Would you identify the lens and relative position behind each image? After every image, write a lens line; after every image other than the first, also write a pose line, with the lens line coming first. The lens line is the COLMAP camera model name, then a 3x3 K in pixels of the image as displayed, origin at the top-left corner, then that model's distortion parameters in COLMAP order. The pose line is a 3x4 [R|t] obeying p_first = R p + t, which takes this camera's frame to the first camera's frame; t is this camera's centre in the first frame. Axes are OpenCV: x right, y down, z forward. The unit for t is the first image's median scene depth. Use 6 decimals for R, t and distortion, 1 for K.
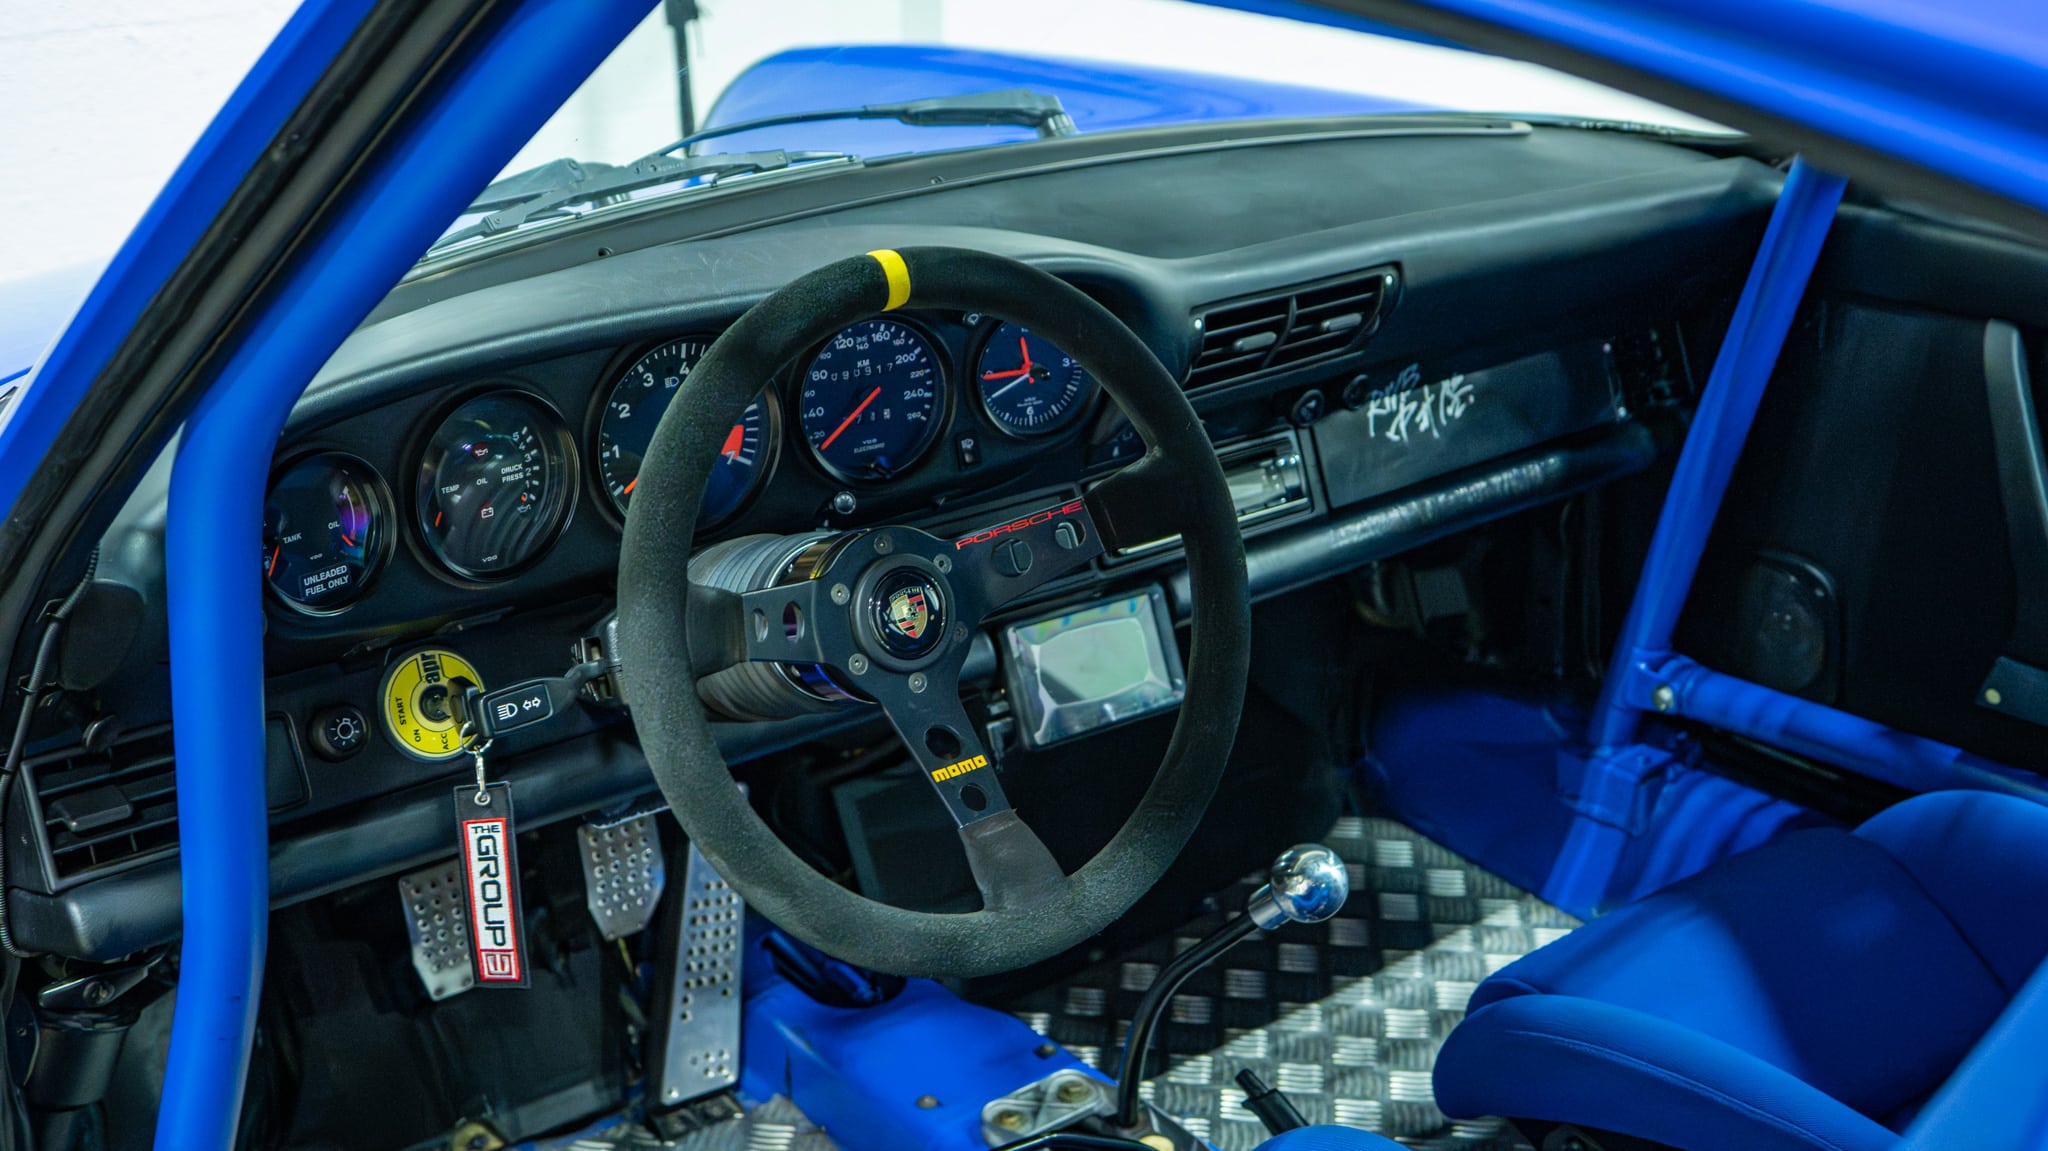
lens RADIAL K [[2528.0, 0, 1076.2], [0, 2528.0, 581.4], [0, 0, 1]] dist [-0.011253, -0.018883]
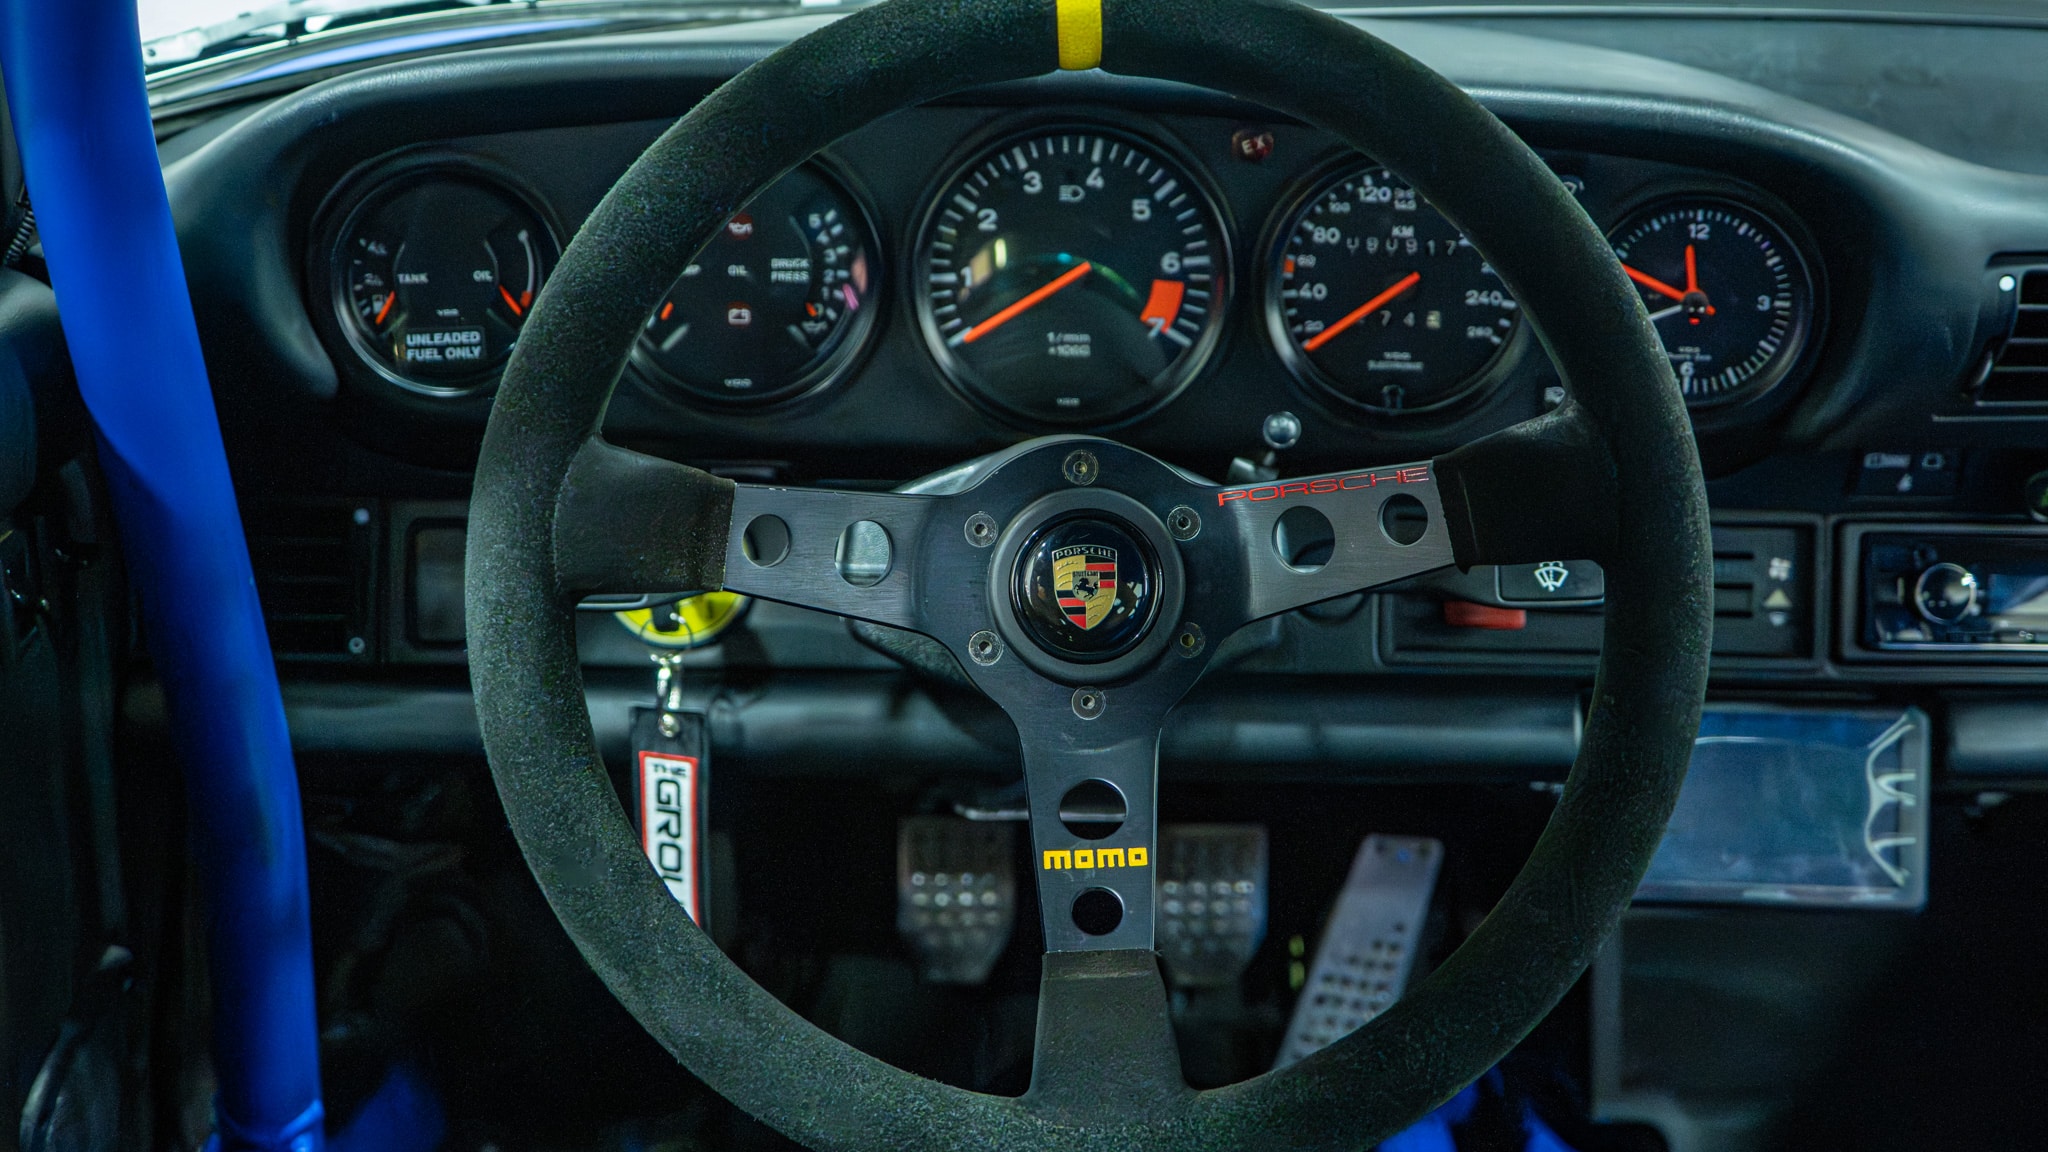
lens RADIAL K [[2630.1, 0, 1070.4], [0, 2630.1, 578.9], [0, 0, 1]] dist [-0.015310, -0.023850]
pose [[0.802547, 0.241937, -0.545330, 0.234636], [-0.243066, 0.967374, 0.071463, -0.028535], [0.544828, 0.075199, 0.835169, 0.406929]]
